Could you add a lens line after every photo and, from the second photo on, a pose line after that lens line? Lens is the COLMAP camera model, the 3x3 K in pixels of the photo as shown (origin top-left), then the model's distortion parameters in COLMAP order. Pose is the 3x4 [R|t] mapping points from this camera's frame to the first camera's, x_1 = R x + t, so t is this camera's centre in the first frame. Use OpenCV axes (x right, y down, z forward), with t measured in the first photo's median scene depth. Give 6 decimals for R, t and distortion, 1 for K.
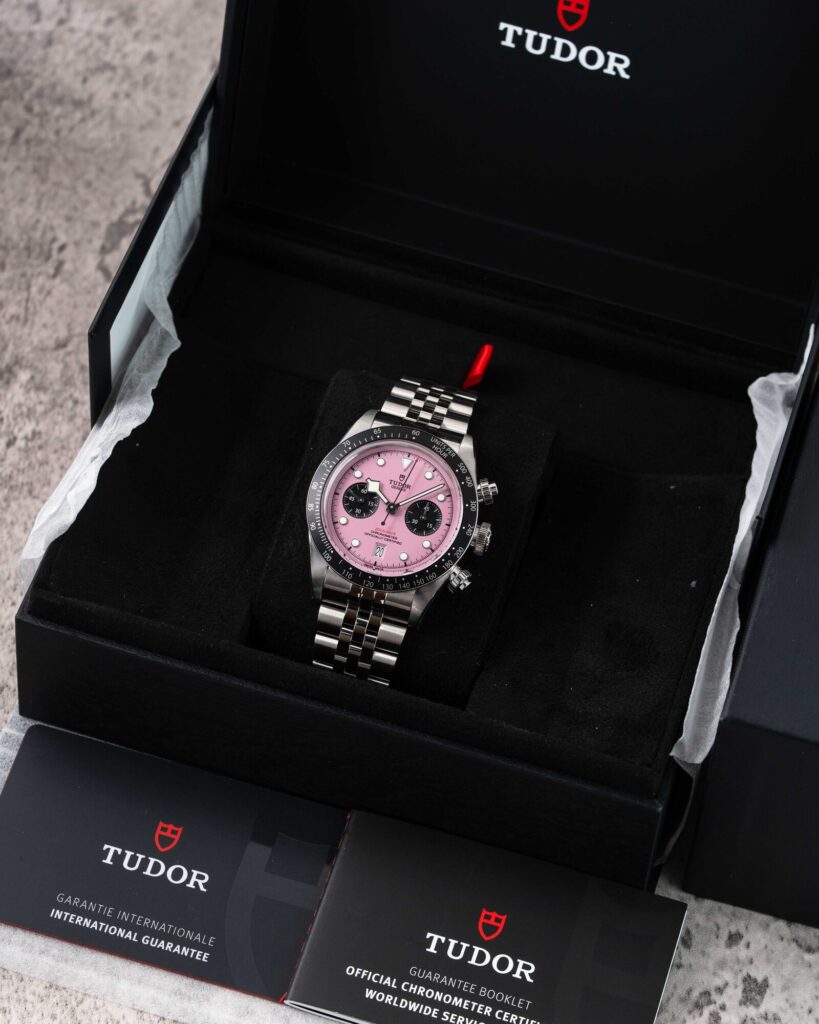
lens RADIAL K [[4510.2, 0, 411.5], [0, 4510.2, 511.5], [0, 0, 1]] dist [-0.069525, 0.000000]
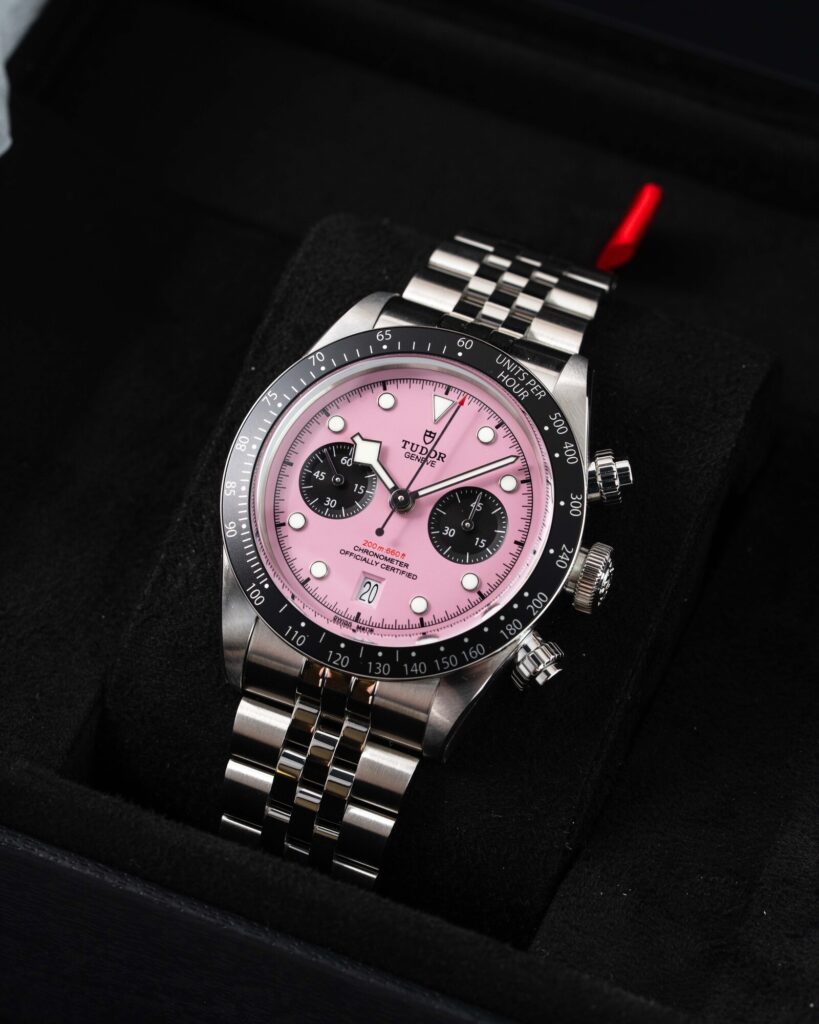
lens RADIAL K [[4510.2, 0, 403.4], [0, 4510.2, 512.8], [0, 0, 1]] dist [-0.069525, 0.000000]
pose [[0.994350, 0.057808, -0.089025, 0.037336], [-0.059191, 0.998162, -0.012974, 0.006555], [0.088112, 0.018170, 0.995945, 0.534730]]
